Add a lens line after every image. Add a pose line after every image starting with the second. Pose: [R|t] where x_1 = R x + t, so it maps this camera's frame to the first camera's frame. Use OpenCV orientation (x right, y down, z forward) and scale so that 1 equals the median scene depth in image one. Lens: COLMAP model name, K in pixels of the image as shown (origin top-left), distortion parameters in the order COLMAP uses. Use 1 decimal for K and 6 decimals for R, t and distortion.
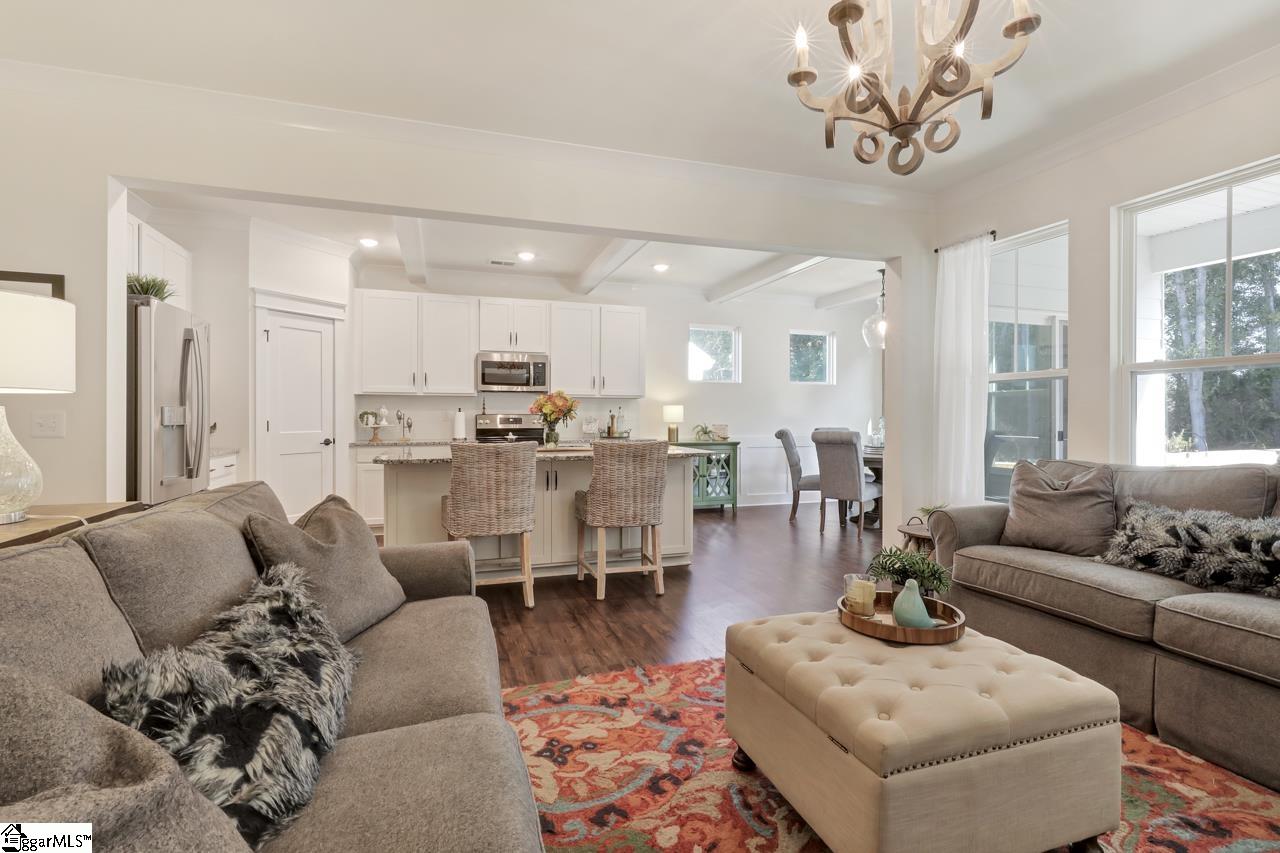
lens RADIAL K [[590.4, 0, 642.5], [0, 590.4, 411.7], [0, 0, 1]] dist [-0.001760, 0.000119]
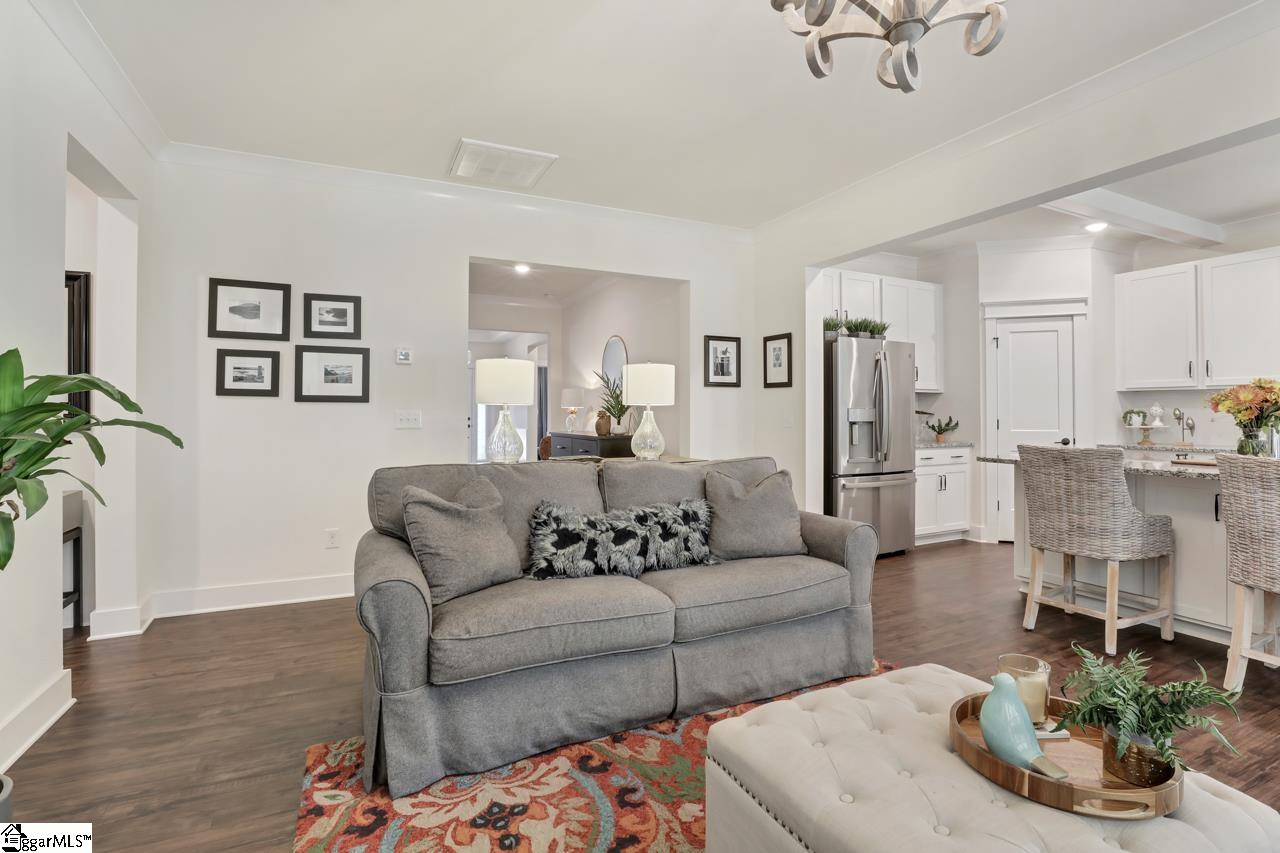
lens RADIAL K [[613.0, 0, 670.6], [0, 613.0, 409.3], [0, 0, 1]] dist [-0.033811, 0.000660]
pose [[0.131705, -0.006862, -0.991265, 0.665588], [0.005815, 0.999964, -0.006150, -0.000409], [0.991272, -0.004955, 0.131741, 0.387887]]
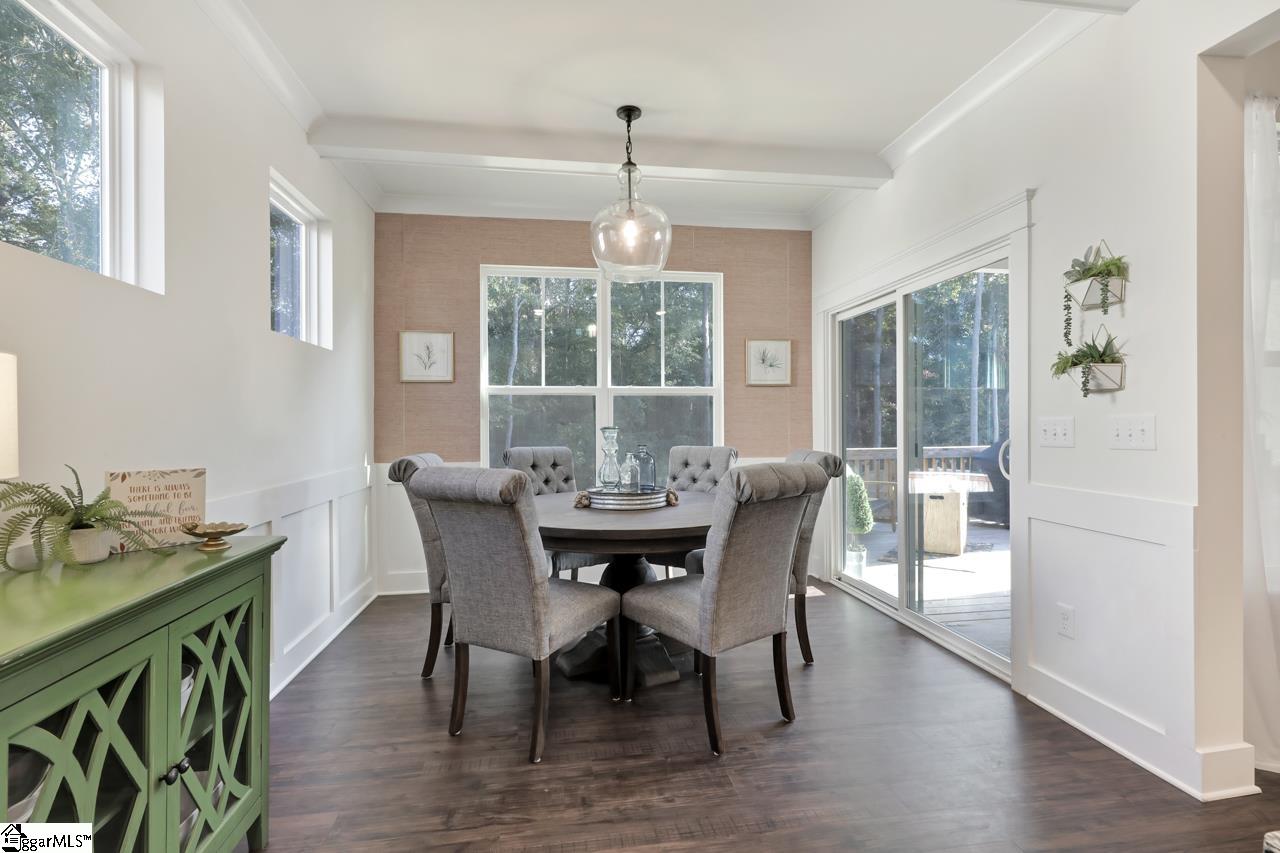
lens RADIAL K [[588.5, 0, 638.6], [0, 588.5, 423.0], [0, 0, 1]] dist [-0.001941, 0.000251]
pose [[0.179014, -0.001496, 0.983845, -0.099875], [-0.001590, 0.999997, 0.001810, 0.010635], [-0.983845, -0.001888, 0.179011, 1.934115]]
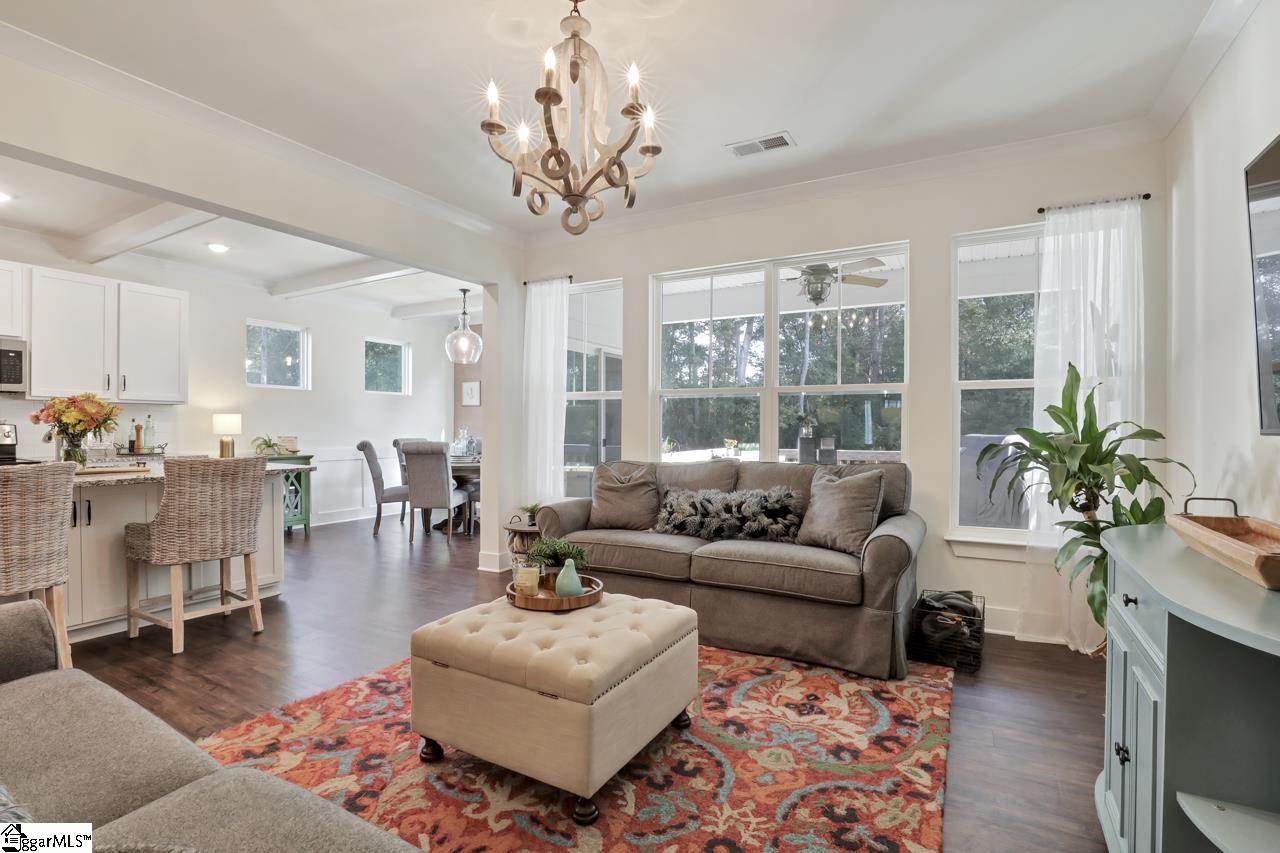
lens RADIAL K [[598.2, 0, 636.3], [0, 598.2, 429.2], [0, 0, 1]] dist [-0.044970, 0.011207]
pose [[0.743779, -0.002141, 0.668423, -0.169877], [-0.006020, 0.999933, 0.009902, -0.001939], [-0.668399, -0.011389, 0.743716, -0.016277]]
